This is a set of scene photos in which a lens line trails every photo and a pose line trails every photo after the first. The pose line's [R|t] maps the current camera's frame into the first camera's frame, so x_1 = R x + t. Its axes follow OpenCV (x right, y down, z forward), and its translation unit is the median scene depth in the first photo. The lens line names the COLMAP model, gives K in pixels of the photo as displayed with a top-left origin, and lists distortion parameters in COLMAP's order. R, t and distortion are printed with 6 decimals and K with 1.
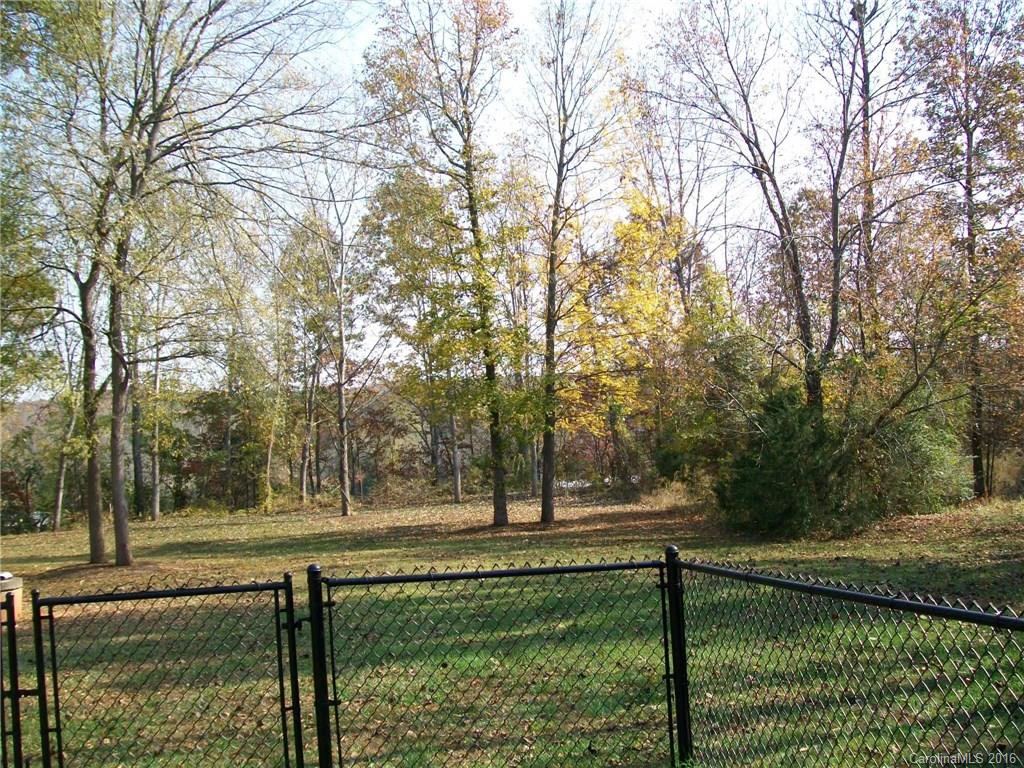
lens RADIAL K [[1101.6, 0, 512.0], [0, 1101.6, 384.0], [0, 0, 1]] dist [-0.142387, 0.040223]
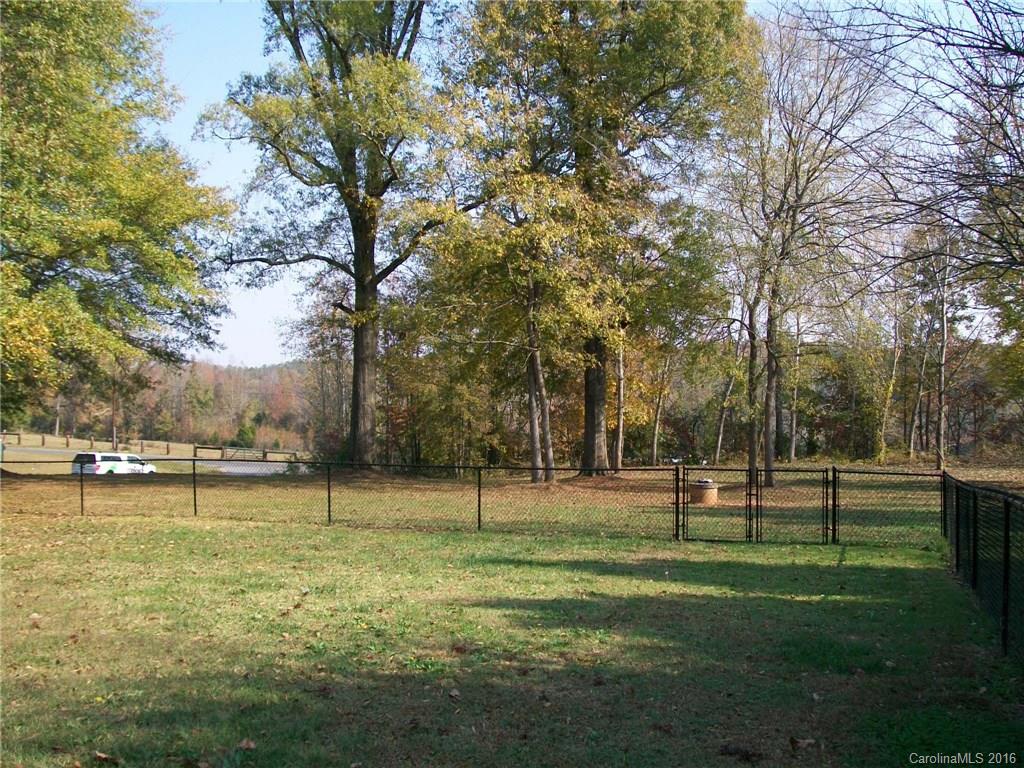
lens RADIAL K [[1101.6, 0, 512.0], [0, 1101.6, 384.0], [0, 0, 1]] dist [-0.142387, 0.040223]
pose [[0.840200, 0.048103, -0.540139, 0.084189], [-0.023692, 0.998363, 0.052058, -0.026139], [0.541759, -0.030942, 0.839964, -0.254796]]
